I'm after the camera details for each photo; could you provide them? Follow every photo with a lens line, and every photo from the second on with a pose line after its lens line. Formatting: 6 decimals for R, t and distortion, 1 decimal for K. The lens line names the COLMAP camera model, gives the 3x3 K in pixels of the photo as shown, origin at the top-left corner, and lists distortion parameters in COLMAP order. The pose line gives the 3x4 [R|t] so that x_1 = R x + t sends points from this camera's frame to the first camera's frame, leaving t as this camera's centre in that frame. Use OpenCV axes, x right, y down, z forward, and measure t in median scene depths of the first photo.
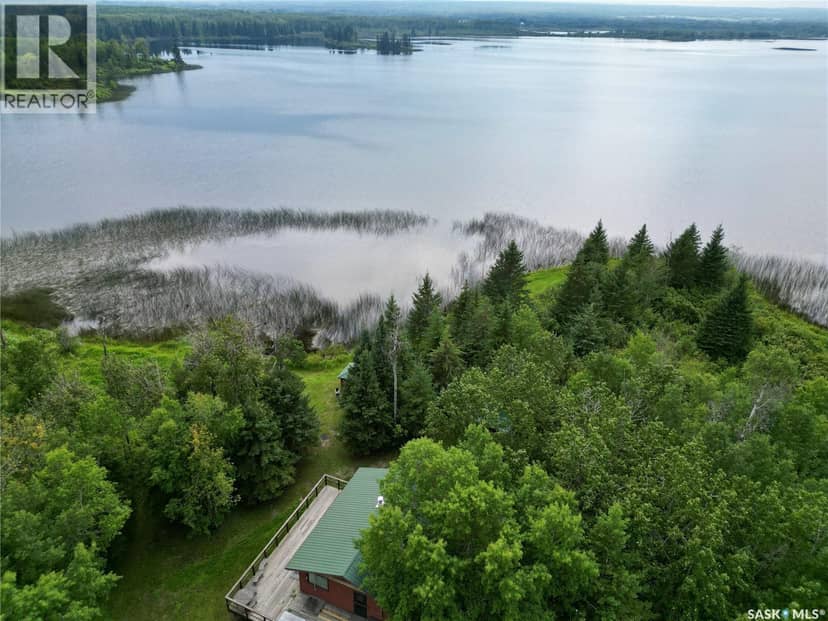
lens RADIAL K [[576.9, 0, 414.0], [0, 576.9, 310.5], [0, 0, 1]] dist [0.083290, -0.086455]
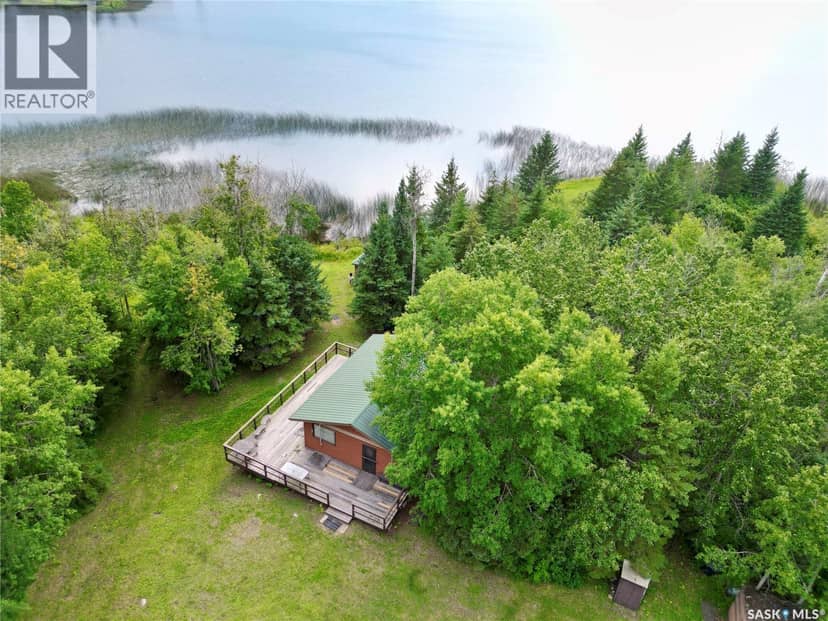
lens RADIAL K [[576.9, 0, 414.0], [0, 576.9, 310.5], [0, 0, 1]] dist [0.083290, -0.086455]
pose [[0.998692, 0.045662, -0.023006, -0.009480], [-0.043526, 0.995339, 0.086060, 0.156957], [0.026829, -0.084946, 0.996024, 0.095993]]
